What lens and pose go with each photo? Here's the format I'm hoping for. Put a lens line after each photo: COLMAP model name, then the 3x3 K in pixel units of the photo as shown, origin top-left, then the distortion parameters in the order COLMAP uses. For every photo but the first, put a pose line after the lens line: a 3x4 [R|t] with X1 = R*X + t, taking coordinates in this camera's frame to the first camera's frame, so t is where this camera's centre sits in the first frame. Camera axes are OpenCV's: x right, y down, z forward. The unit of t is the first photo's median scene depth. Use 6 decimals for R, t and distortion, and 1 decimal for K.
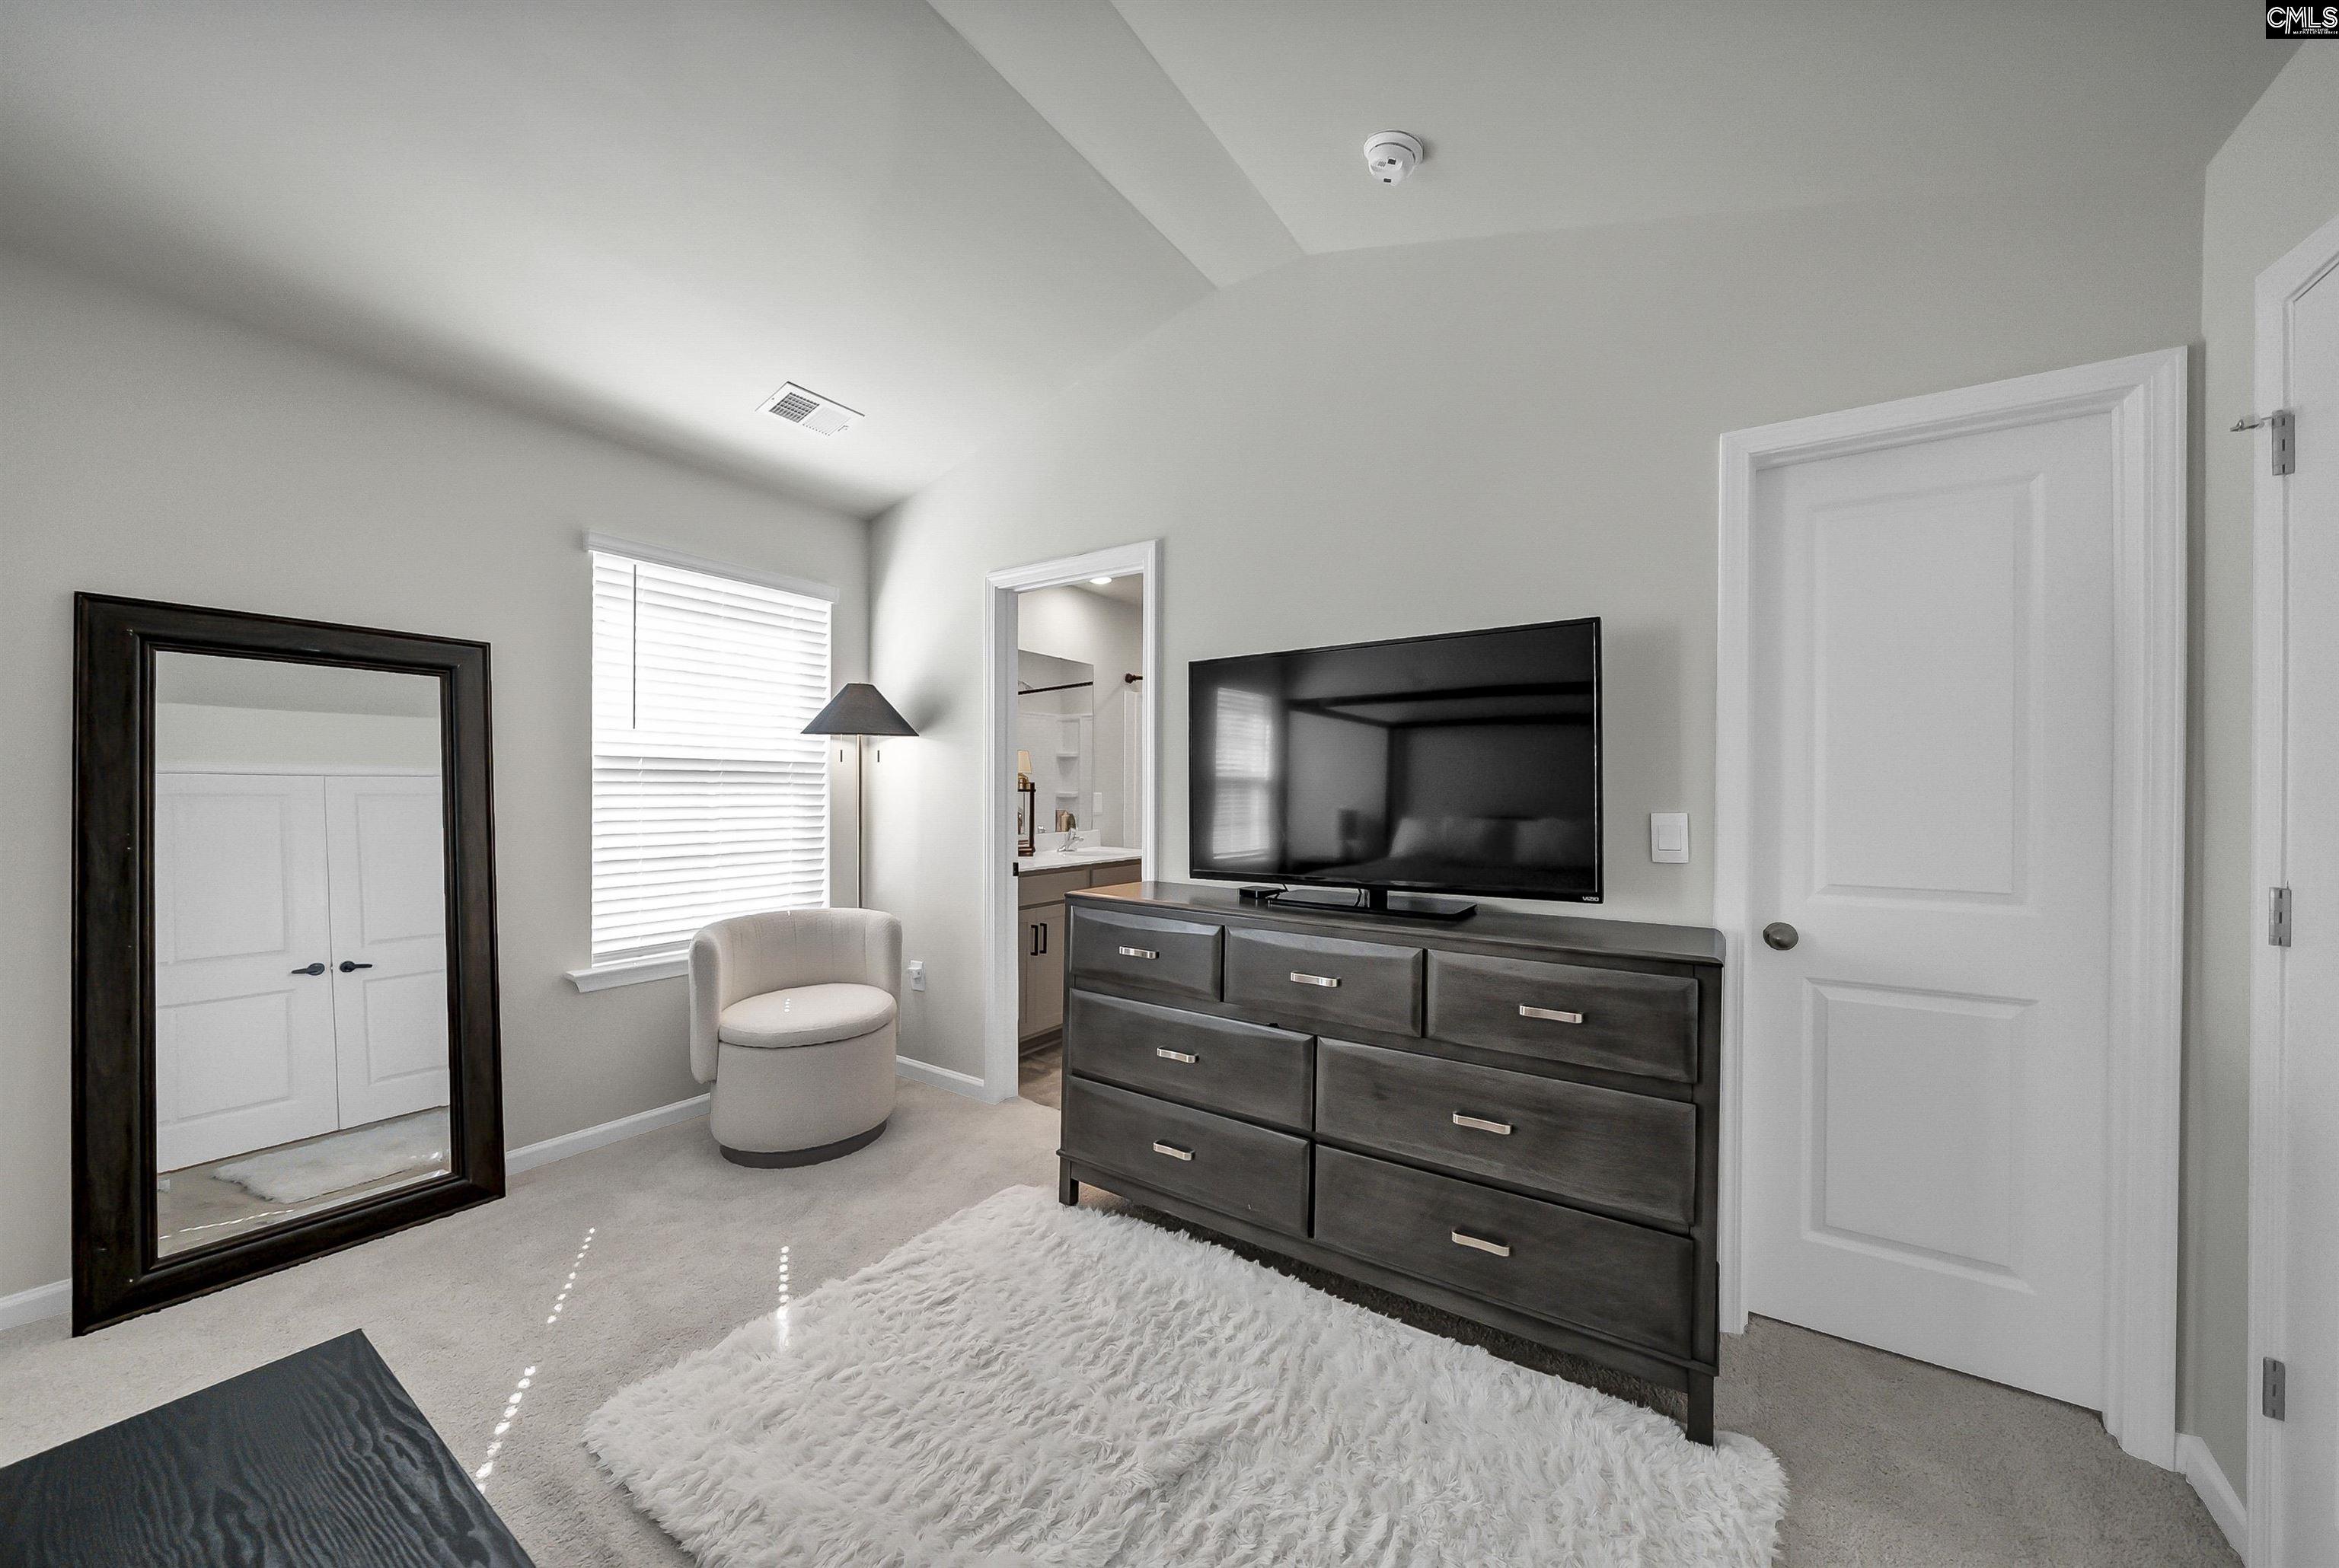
lens RADIAL K [[813.8, 0, 1173.5], [0, 813.8, 789.7], [0, 0, 1]] dist [-0.005345, -0.000002]
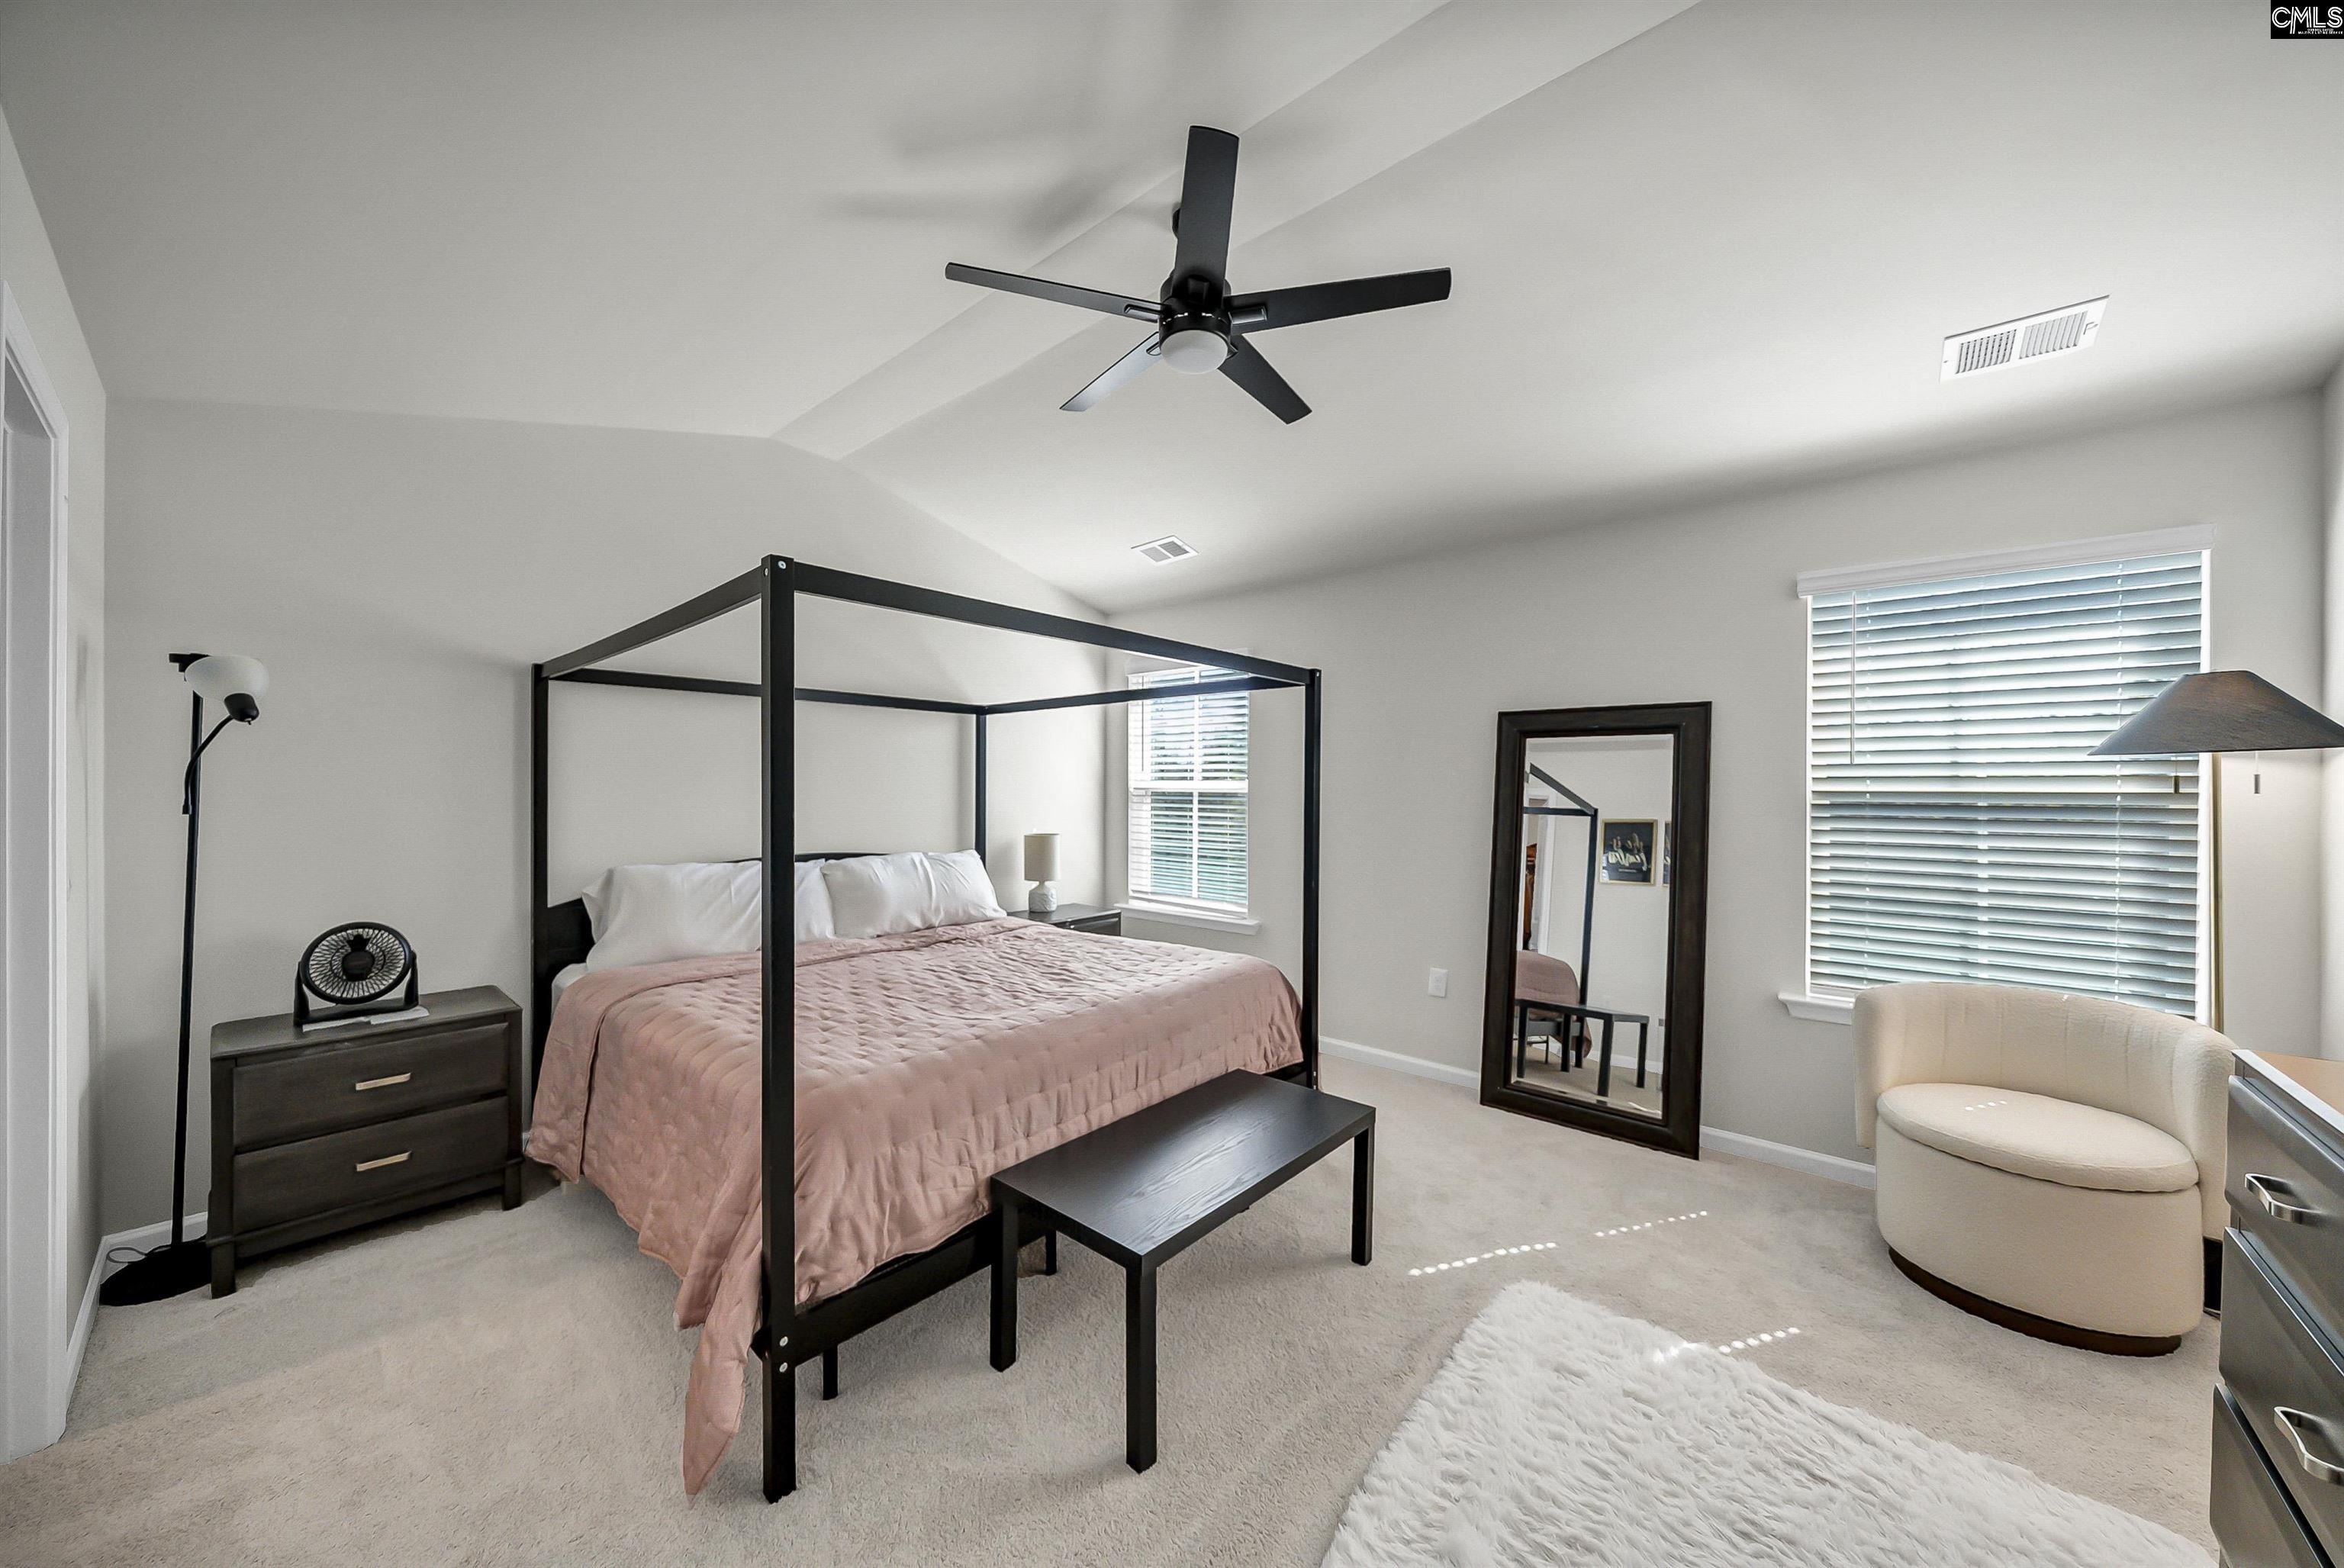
lens RADIAL K [[815.6, 0, 1171.4], [0, 815.6, 786.7], [0, 0, 1]] dist [-0.005345, -0.000002]
pose [[-0.113043, -0.013630, -0.993497, 0.581357], [-0.015404, 0.999810, -0.011963, -0.033237], [0.993471, 0.013952, -0.113231, 0.435005]]
